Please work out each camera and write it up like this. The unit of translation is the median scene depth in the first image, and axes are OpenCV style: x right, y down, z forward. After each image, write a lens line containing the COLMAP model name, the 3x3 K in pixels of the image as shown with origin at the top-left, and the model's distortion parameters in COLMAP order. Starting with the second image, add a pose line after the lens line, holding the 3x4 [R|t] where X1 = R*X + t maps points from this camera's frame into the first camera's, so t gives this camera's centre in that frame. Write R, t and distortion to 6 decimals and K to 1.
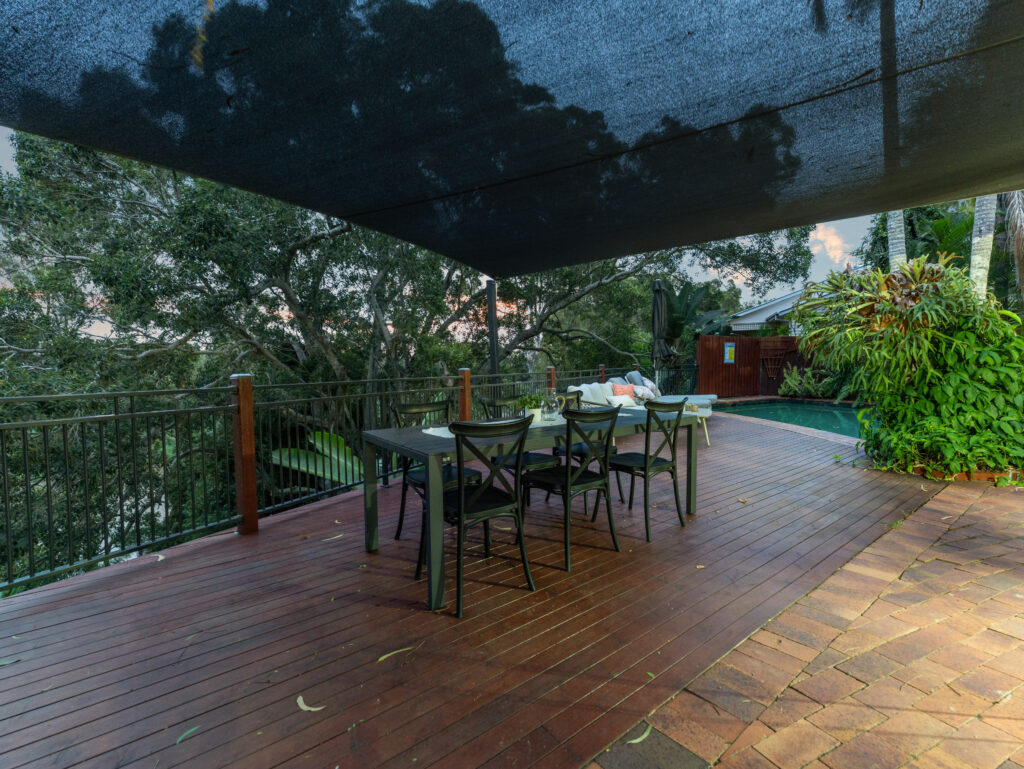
lens RADIAL K [[411.9, 0, 514.6], [0, 411.9, 381.3], [0, 0, 1]] dist [-0.030701, -0.000605]
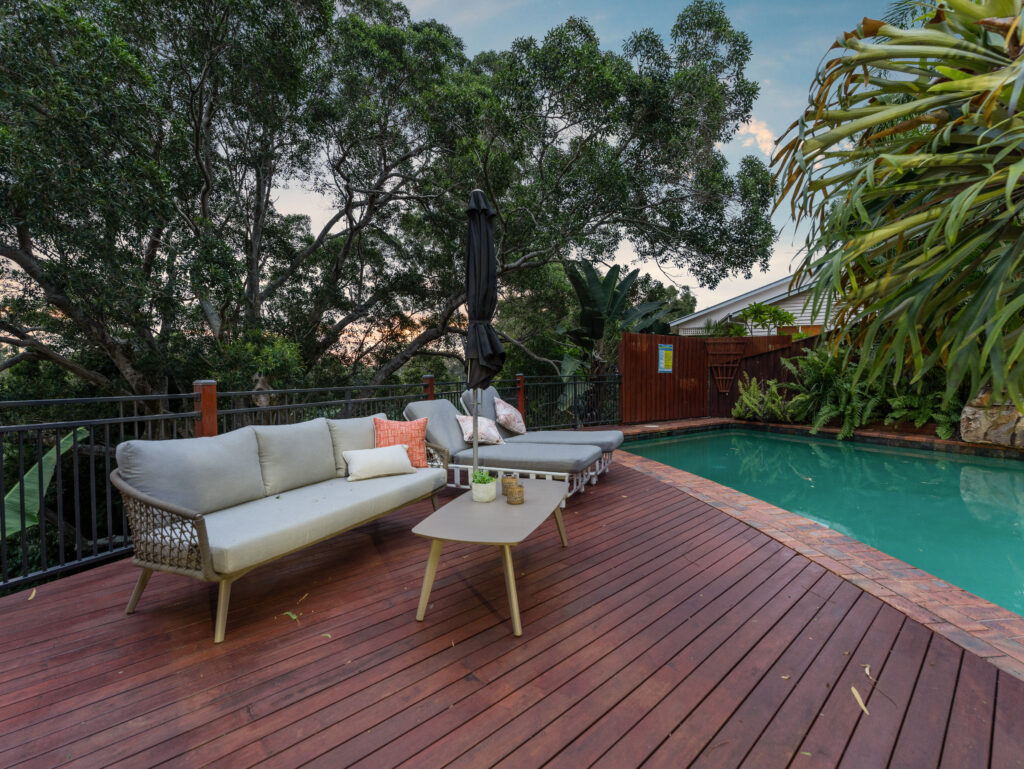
lens RADIAL K [[411.9, 0, 509.3], [0, 411.9, 381.7], [0, 0, 1]] dist [-0.030701, -0.000605]
pose [[0.997149, 0.003707, 0.075363, 0.199132], [-0.002207, 0.999798, -0.019978, -0.014067], [-0.075421, 0.019755, 0.996956, 0.305174]]
